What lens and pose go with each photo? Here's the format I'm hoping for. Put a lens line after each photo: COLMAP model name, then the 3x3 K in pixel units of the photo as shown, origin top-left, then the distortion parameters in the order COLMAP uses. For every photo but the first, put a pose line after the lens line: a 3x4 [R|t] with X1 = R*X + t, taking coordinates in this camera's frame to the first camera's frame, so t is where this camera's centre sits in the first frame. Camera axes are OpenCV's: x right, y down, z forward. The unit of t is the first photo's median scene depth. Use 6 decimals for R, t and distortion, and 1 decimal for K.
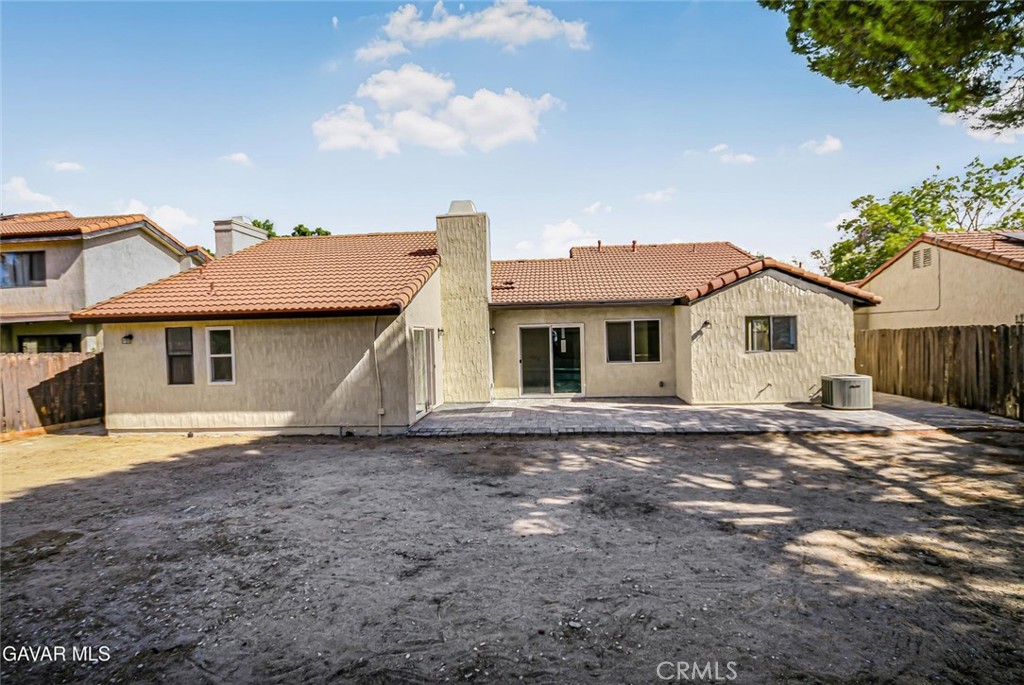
lens RADIAL K [[454.9, 0, 512.5], [0, 454.9, 346.9], [0, 0, 1]] dist [-0.000895, -0.000838]
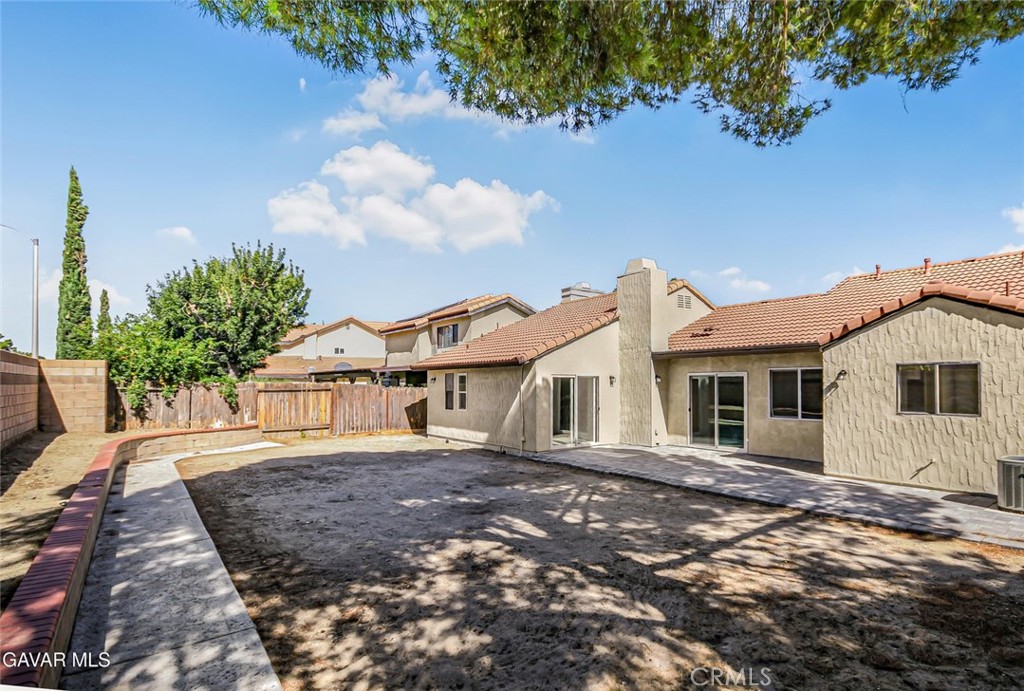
lens RADIAL K [[503.5, 0, 583.4], [0, 503.5, 382.8], [0, 0, 1]] dist [-0.001215, -0.000027]
pose [[0.716174, 0.022051, -0.697573, 0.826576], [-0.035580, 0.999355, -0.004938, -0.018282], [0.697014, 0.028356, 0.716496, 0.068943]]
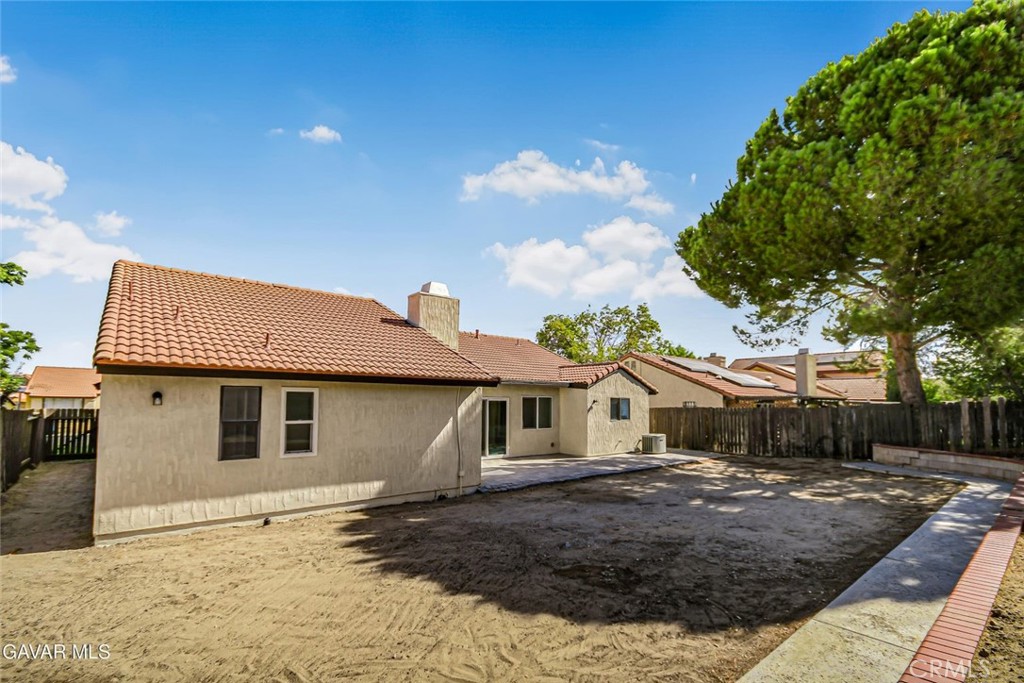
lens RADIAL K [[461.3, 0, 508.1], [0, 461.3, 391.7], [0, 0, 1]] dist [-0.002938, 0.000112]
pose [[0.729491, 0.046058, 0.682438, -0.940286], [-0.004147, 0.998010, -0.062923, 0.014818], [-0.683978, 0.043072, 0.728230, 0.106136]]
